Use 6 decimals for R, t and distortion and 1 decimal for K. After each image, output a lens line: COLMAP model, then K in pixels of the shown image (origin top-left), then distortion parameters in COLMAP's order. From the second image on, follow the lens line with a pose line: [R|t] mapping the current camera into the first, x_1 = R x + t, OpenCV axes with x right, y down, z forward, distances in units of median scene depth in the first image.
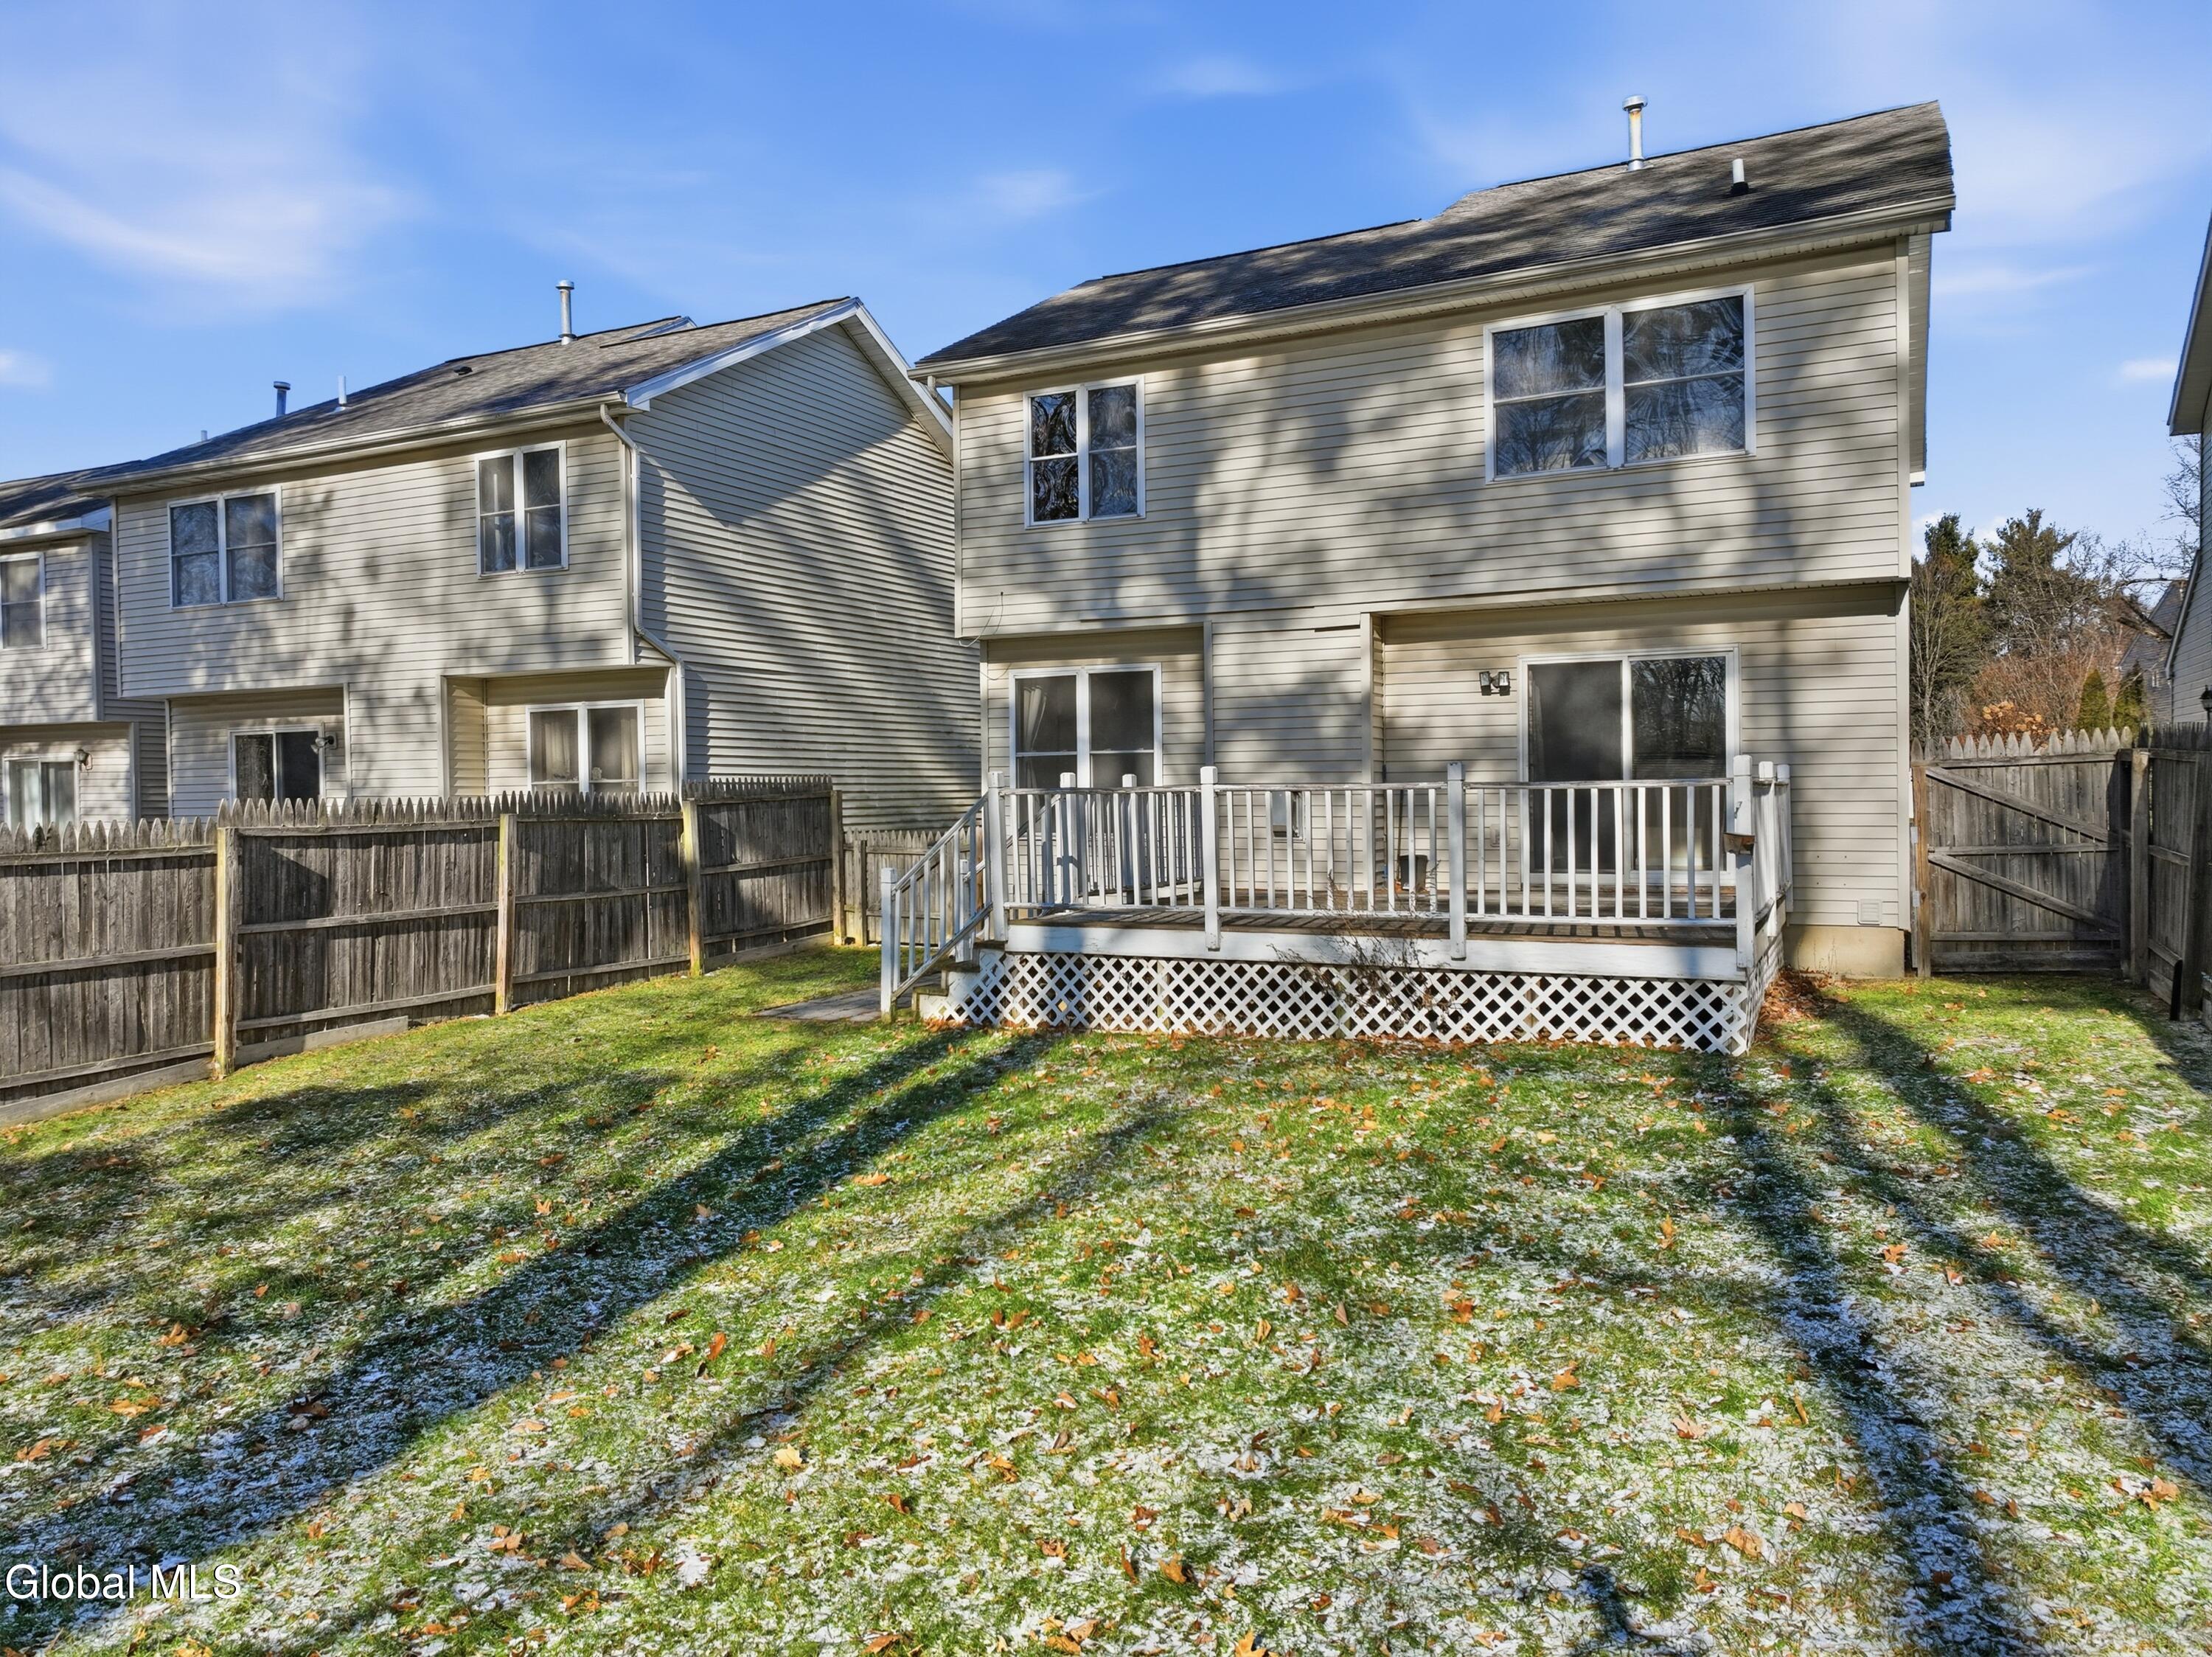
lens RADIAL K [[1560.8, 0, 1107.8], [0, 1560.8, 827.4], [0, 0, 1]] dist [-0.001781, 0.007507]
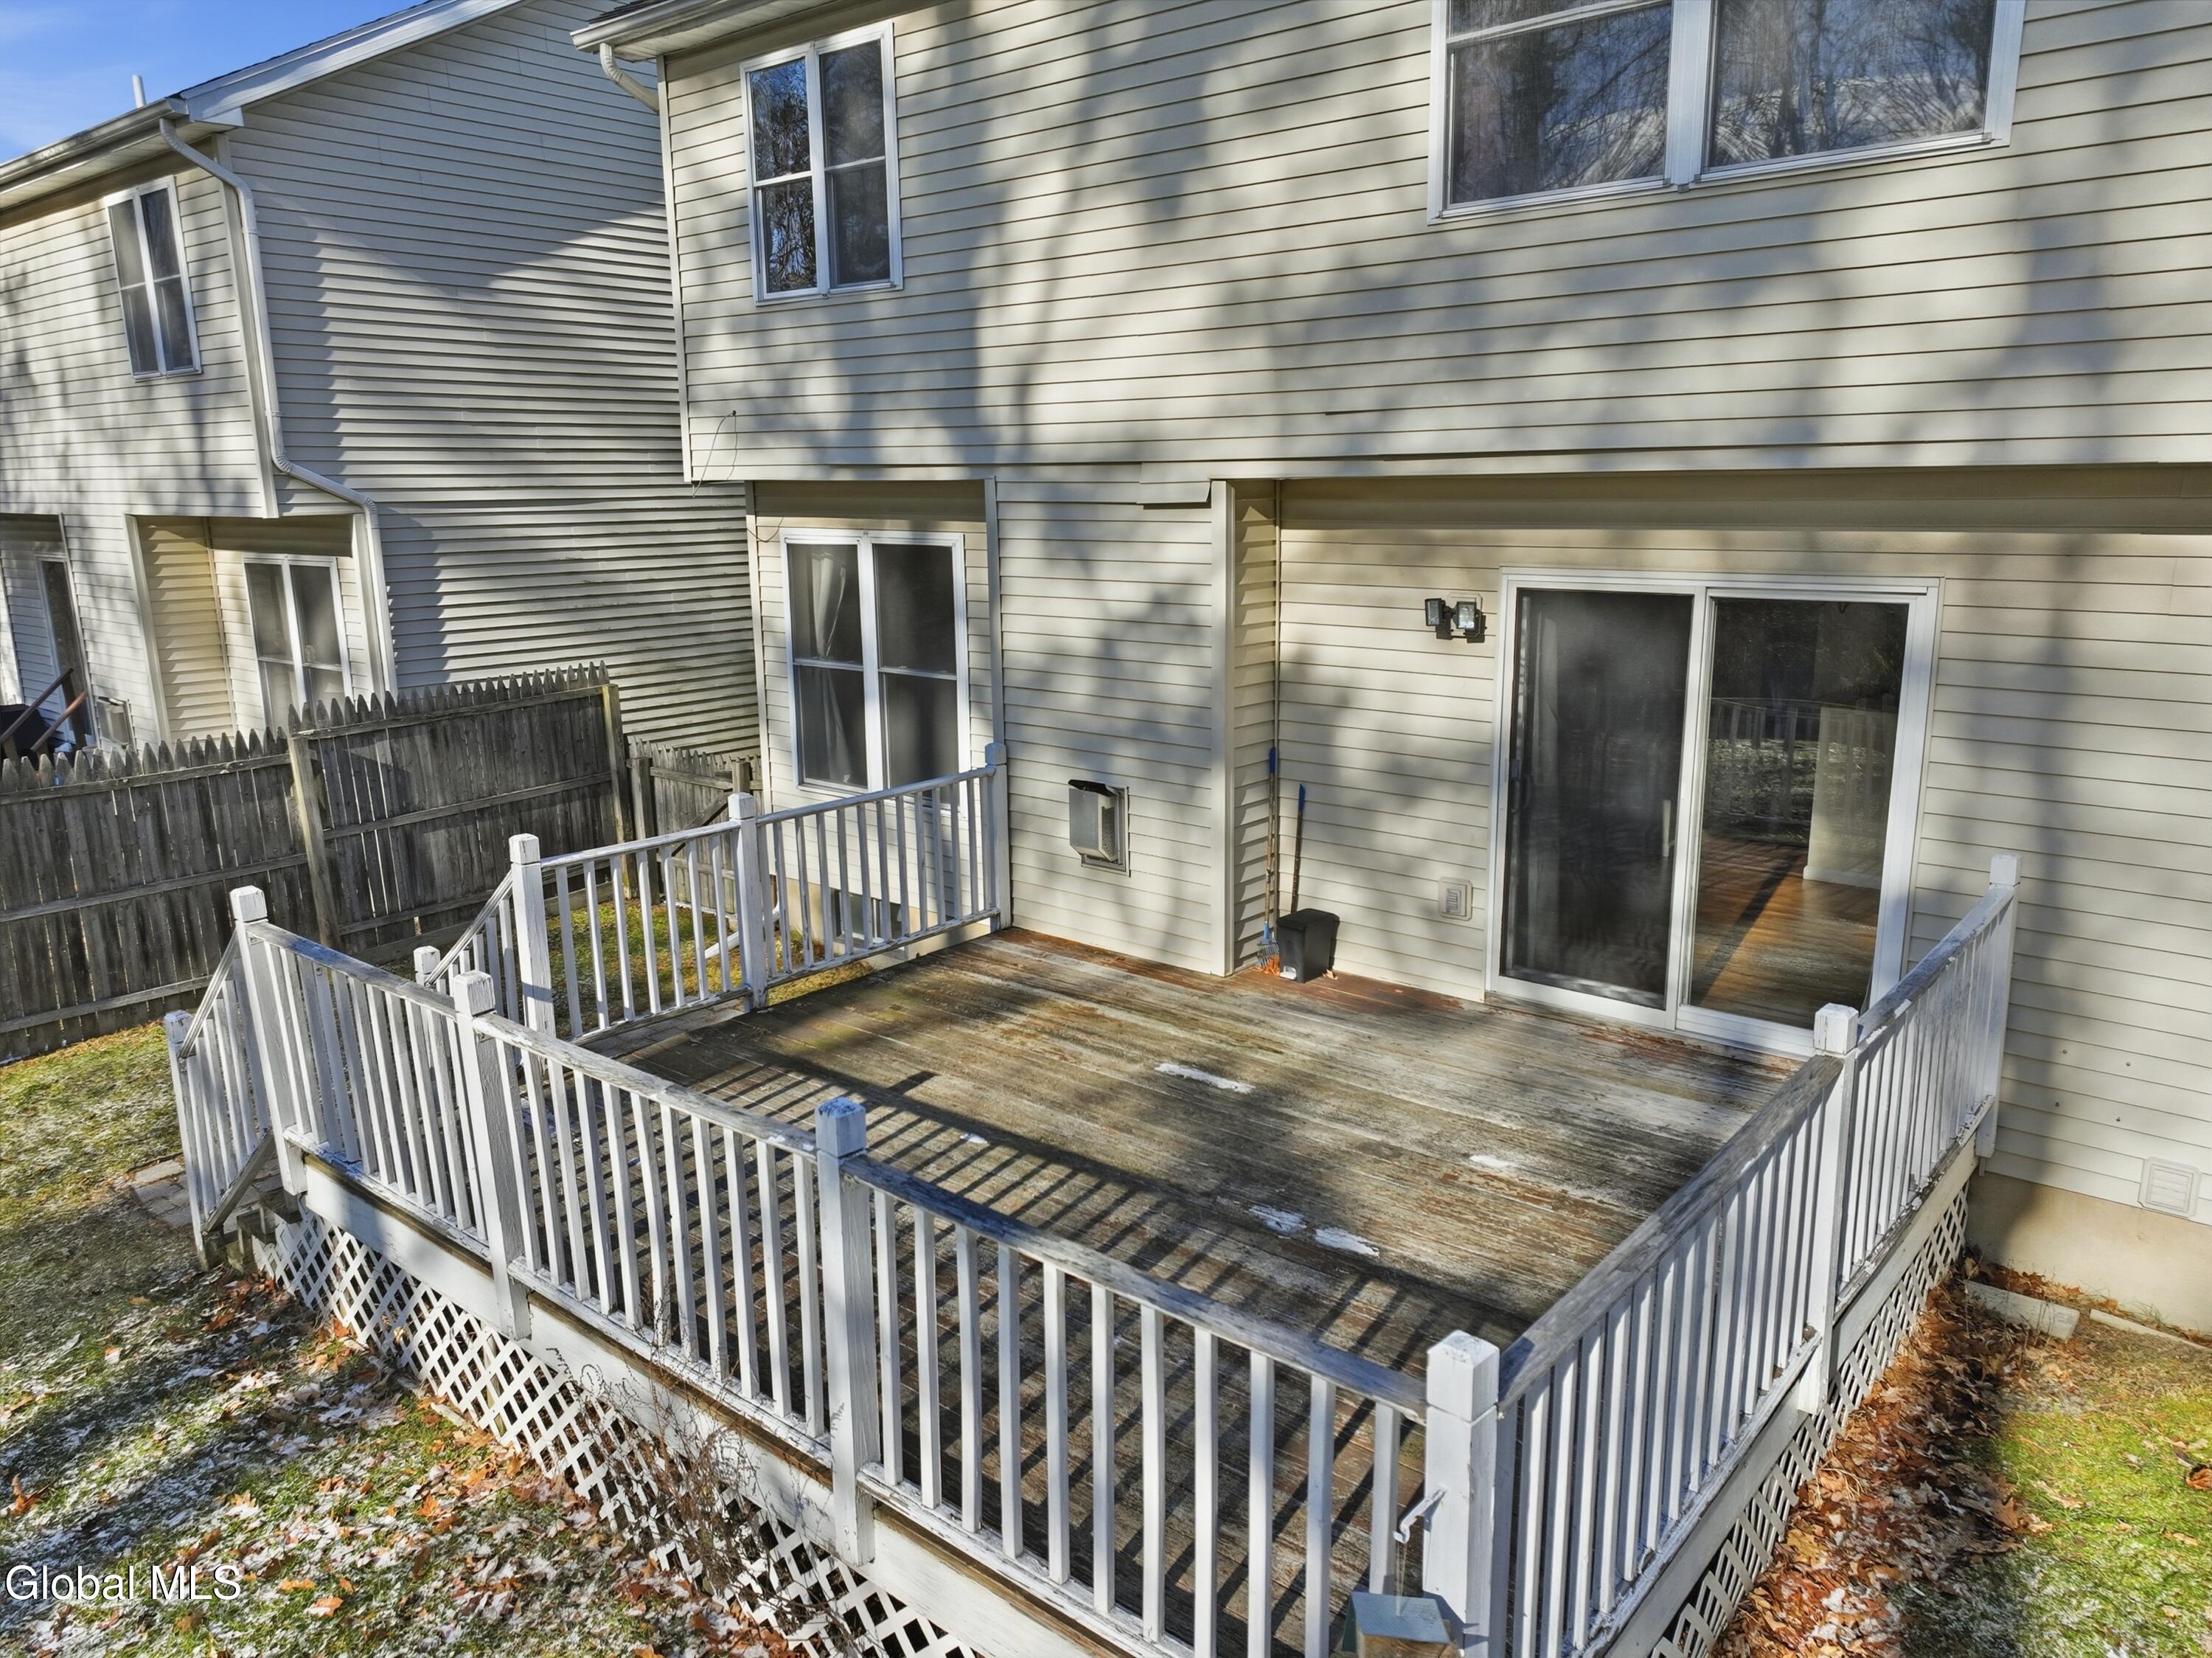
lens RADIAL K [[1560.9, 0, 1104.0], [0, 1560.9, 834.0], [0, 0, 1]] dist [-0.001781, 0.007507]
pose [[0.970610, 0.055597, -0.234149, 0.262636], [-0.006917, 0.978992, 0.203780, -0.129813], [0.240560, -0.196172, 0.950604, 0.469765]]
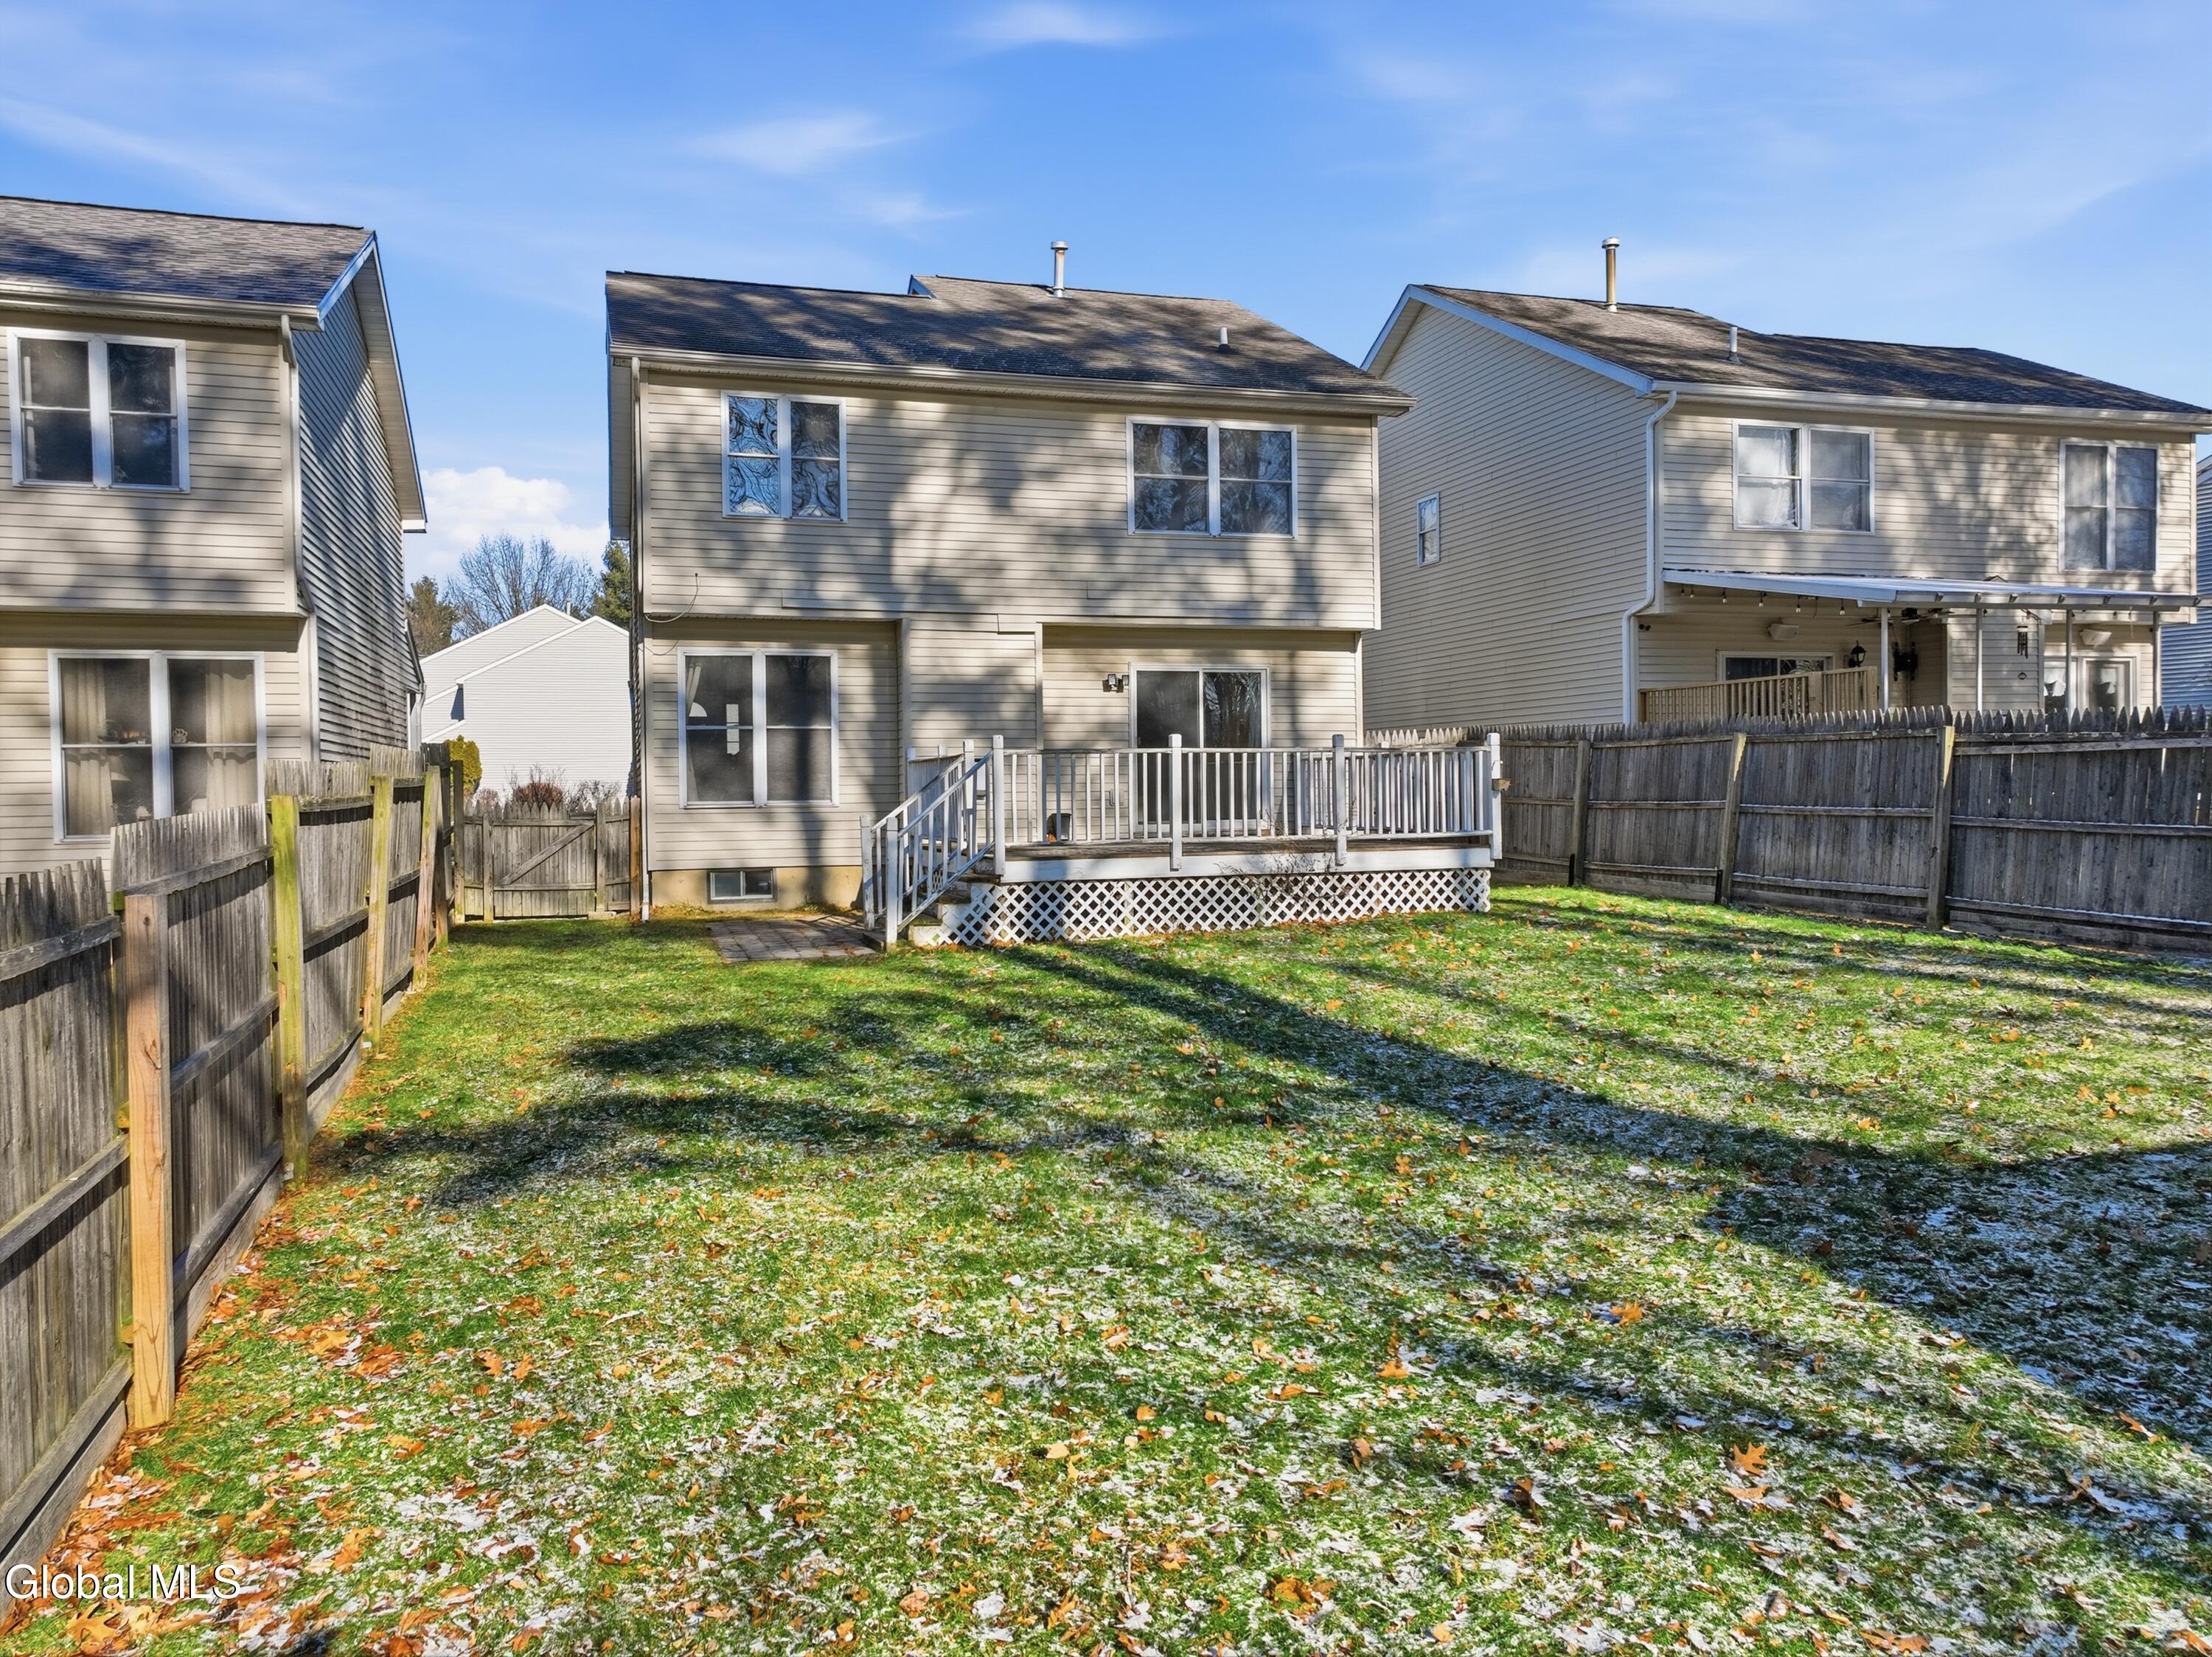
lens RADIAL K [[1560.8, 0, 1097.4], [0, 1560.8, 825.8], [0, 0, 1]] dist [-0.001781, 0.007507]
pose [[0.710256, -0.015071, 0.703782, -0.709048], [0.019424, 0.999810, 0.001807, 0.027550], [-0.703675, 0.012387, 0.710414, 0.064425]]
